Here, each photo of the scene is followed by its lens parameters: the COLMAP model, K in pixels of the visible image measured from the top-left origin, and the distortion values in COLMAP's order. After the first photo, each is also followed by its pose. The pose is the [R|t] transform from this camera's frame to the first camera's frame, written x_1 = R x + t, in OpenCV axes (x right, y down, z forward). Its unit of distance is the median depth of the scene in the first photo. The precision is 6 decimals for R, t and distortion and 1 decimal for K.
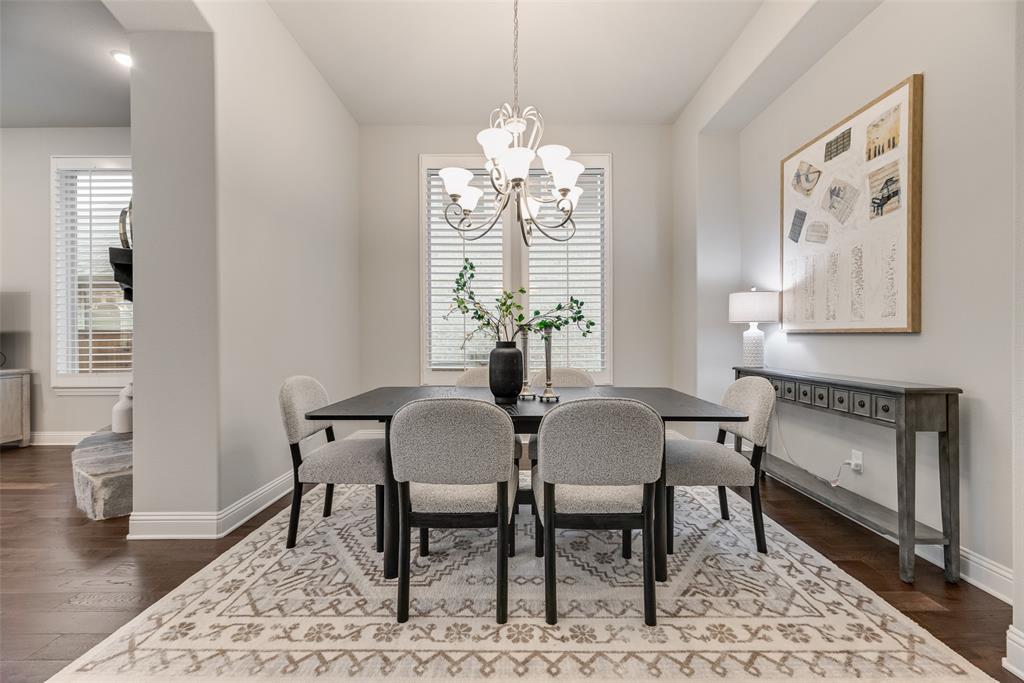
lens RADIAL K [[409.9, 0, 521.4], [0, 409.9, 342.4], [0, 0, 1]] dist [0.001782, -0.000201]
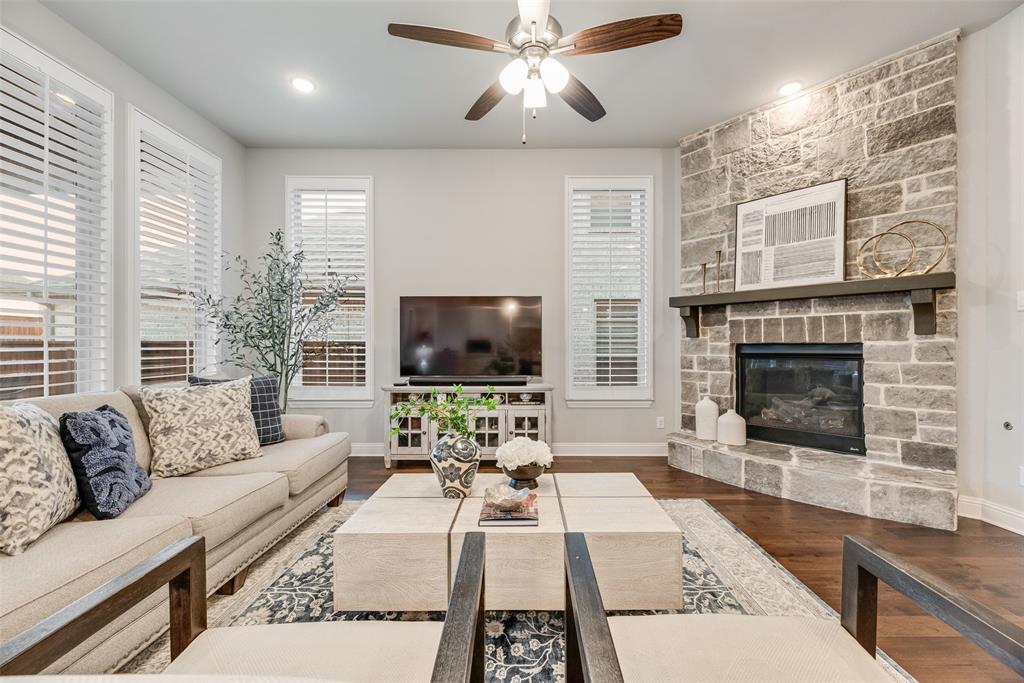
lens RADIAL K [[416.3, 0, 527.0], [0, 416.3, 344.6], [0, 0, 1]] dist [0.002656, 0.000493]
pose [[0.999994, 0.003455, 0.000578, -2.285822], [-0.003449, 0.999939, -0.010507, -0.032075], [-0.000615, 0.010505, 0.999945, -0.080477]]
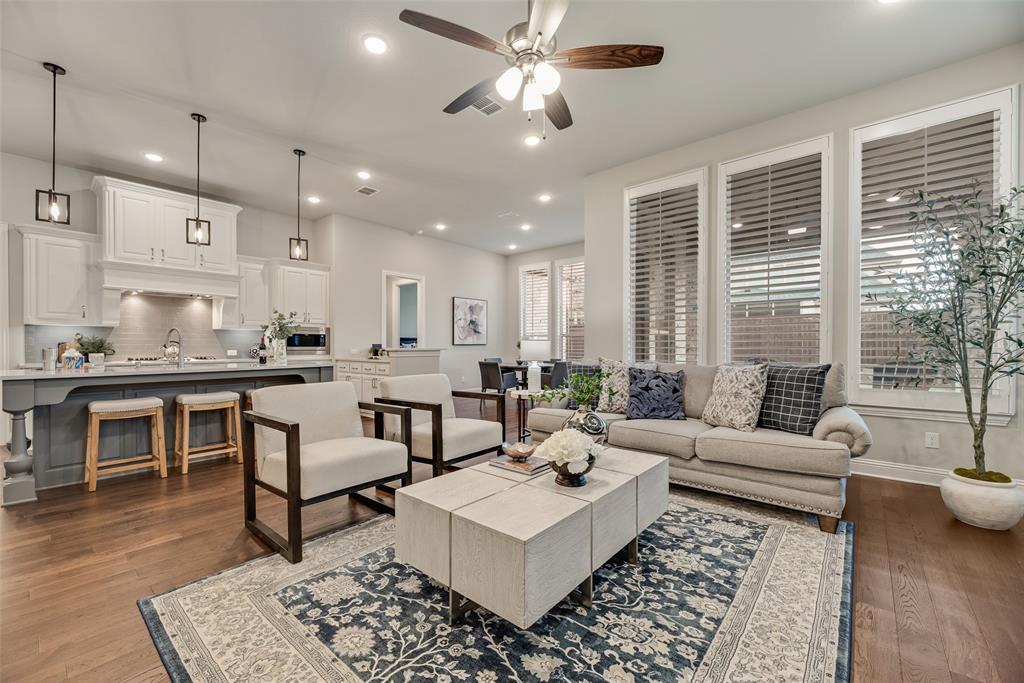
lens RADIAL K [[411.5, 0, 511.8], [0, 411.5, 345.3], [0, 0, 1]] dist [0.001696, -0.000224]
pose [[-0.647990, 0.006082, -0.761625, -1.566067], [-0.001222, 0.999959, 0.009025, -0.017615], [0.761648, 0.006779, -0.647956, 1.305528]]
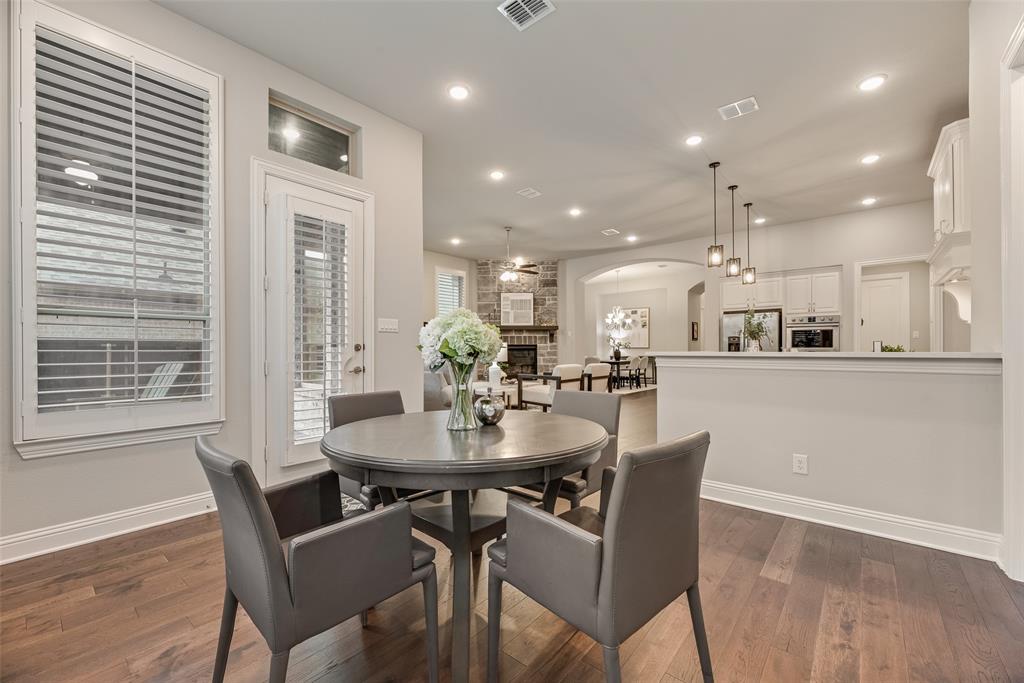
lens RADIAL K [[420.6, 0, 509.7], [0, 420.6, 348.5], [0, 0, 1]] dist [0.020084, -0.000021]
pose [[0.647908, 0.004547, 0.761705, -4.782634], [0.005029, 0.999935, -0.010246, 0.028978], [-0.761702, 0.010469, 0.647843, -1.387254]]
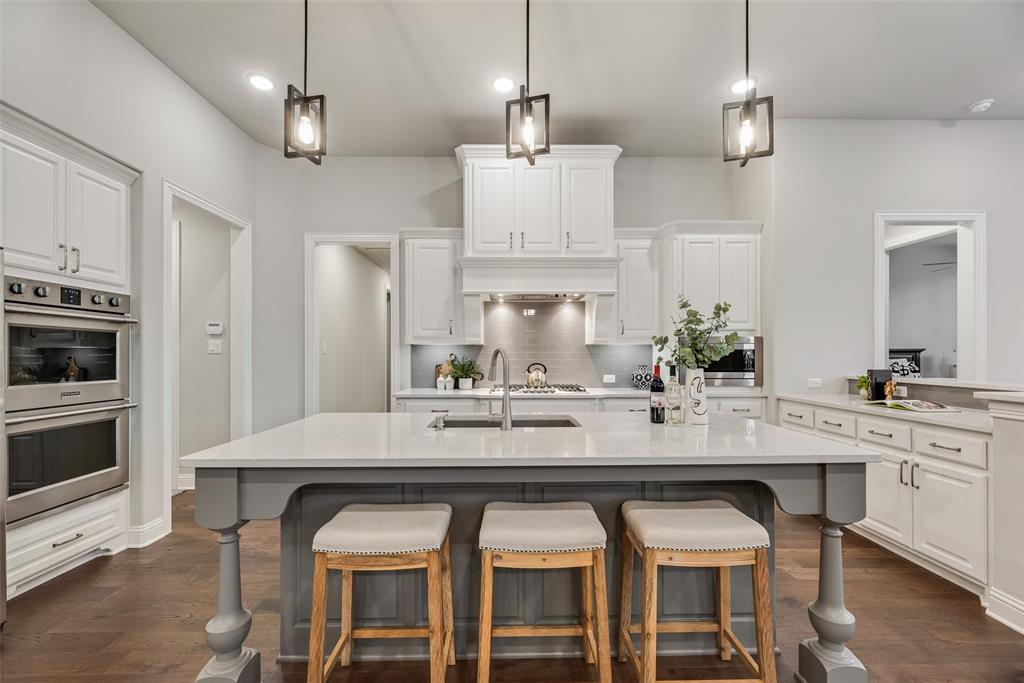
lens RADIAL K [[412.4, 0, 512.9], [0, 412.4, 350.1], [0, 0, 1]] dist [0.002237, 0.000307]
pose [[-0.999850, 0.006486, -0.016063, -1.985800], [0.006514, 0.999977, -0.001683, -0.068629], [0.016052, -0.001788, -0.999870, -0.046416]]
